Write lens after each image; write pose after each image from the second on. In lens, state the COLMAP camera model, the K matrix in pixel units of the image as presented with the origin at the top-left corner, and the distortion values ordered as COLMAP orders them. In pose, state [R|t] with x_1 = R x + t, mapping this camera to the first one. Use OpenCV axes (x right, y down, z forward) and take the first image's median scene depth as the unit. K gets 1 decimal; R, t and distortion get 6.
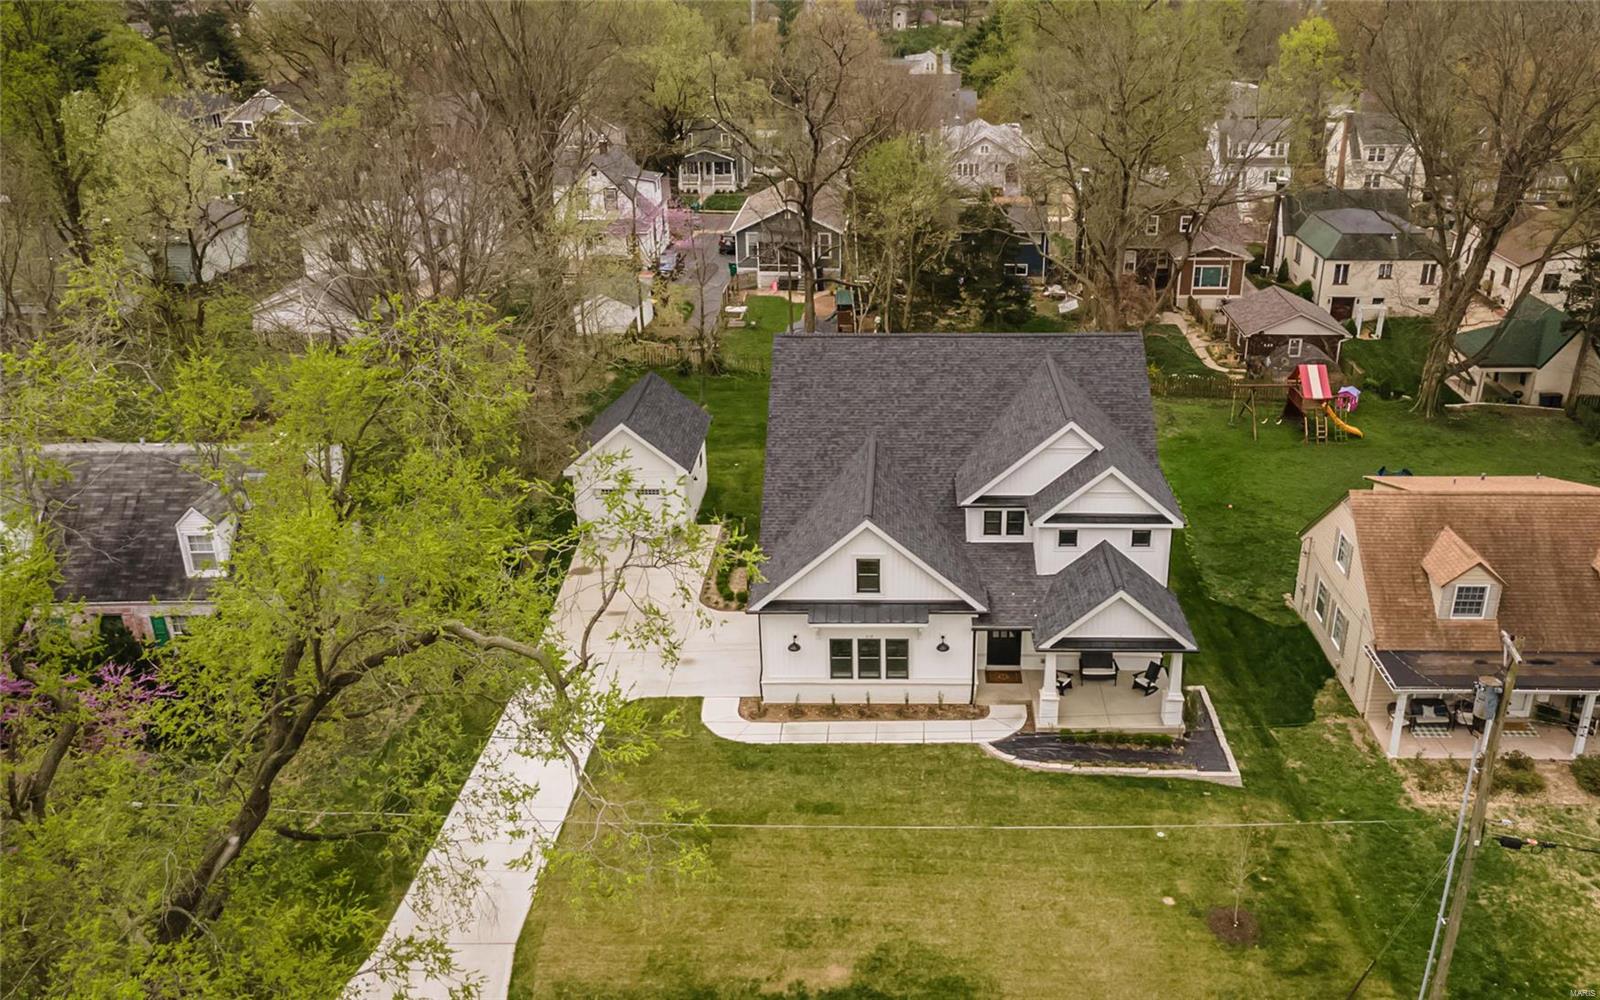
lens RADIAL K [[1306.3, 0, 911.0], [0, 1306.3, 449.9], [0, 0, 1]] dist [0.004664, 0.023268]
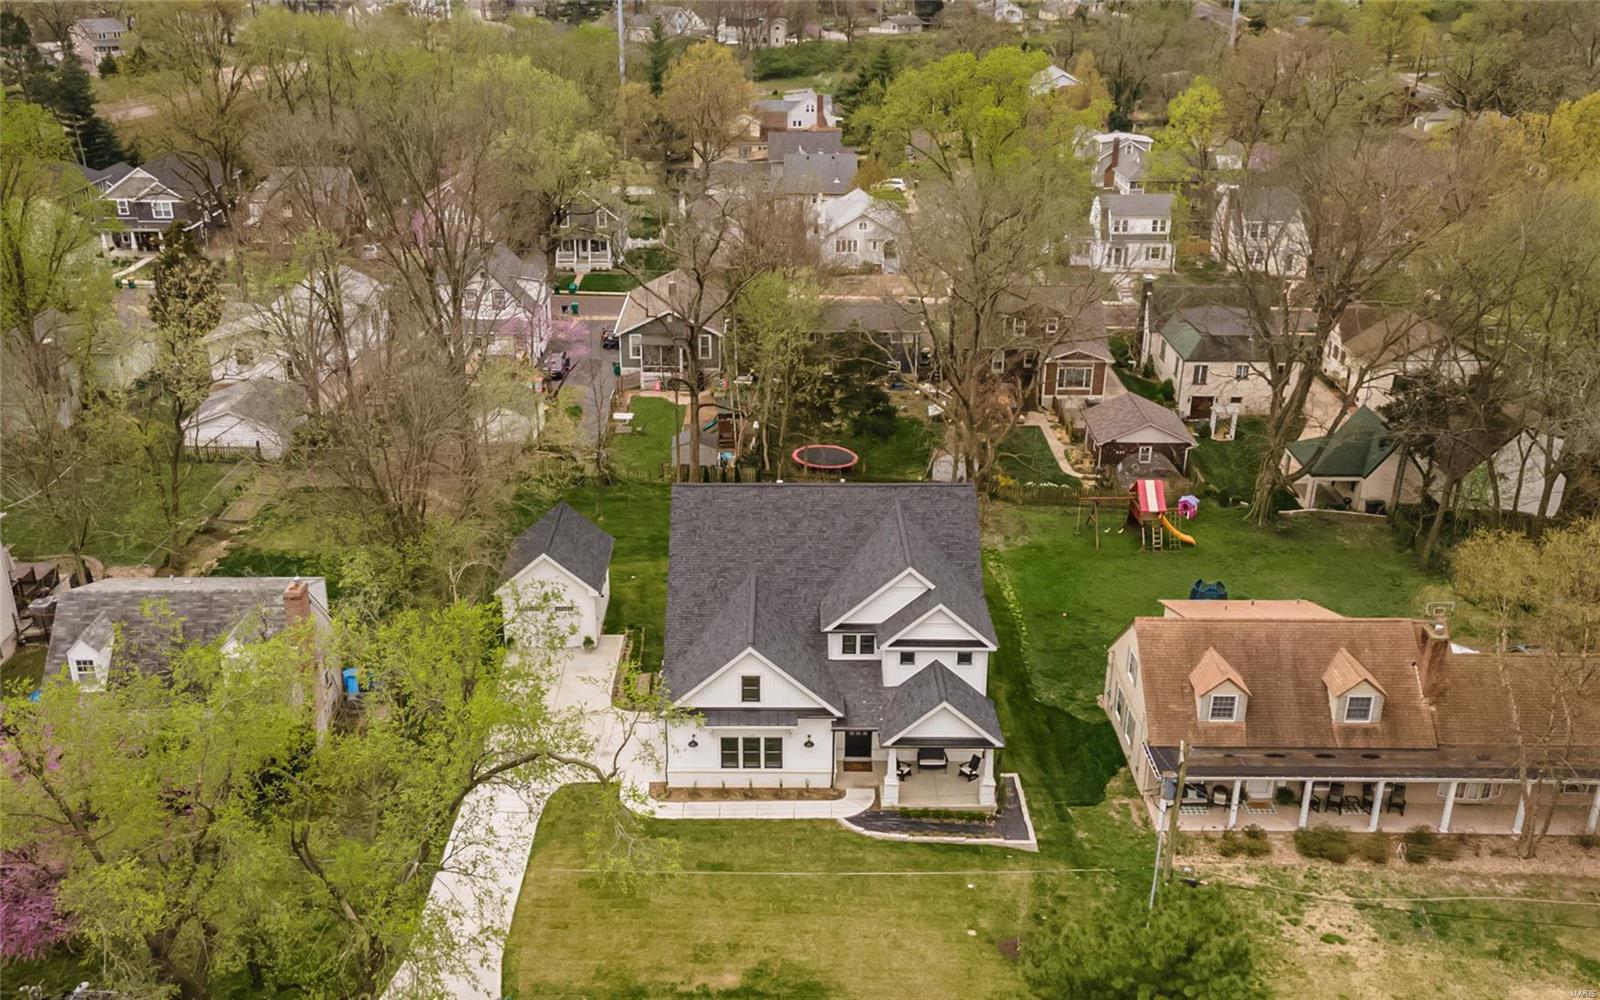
lens RADIAL K [[1543.5, 0, 793.5], [0, 1543.5, 499.6], [0, 0, 1]] dist [0.012257, 0.000000]
pose [[0.999999, 0.000517, 0.001044, 0.007205], [-0.000528, 0.999941, 0.010884, -0.103234], [-0.001039, -0.010884, 0.999940, -0.503361]]
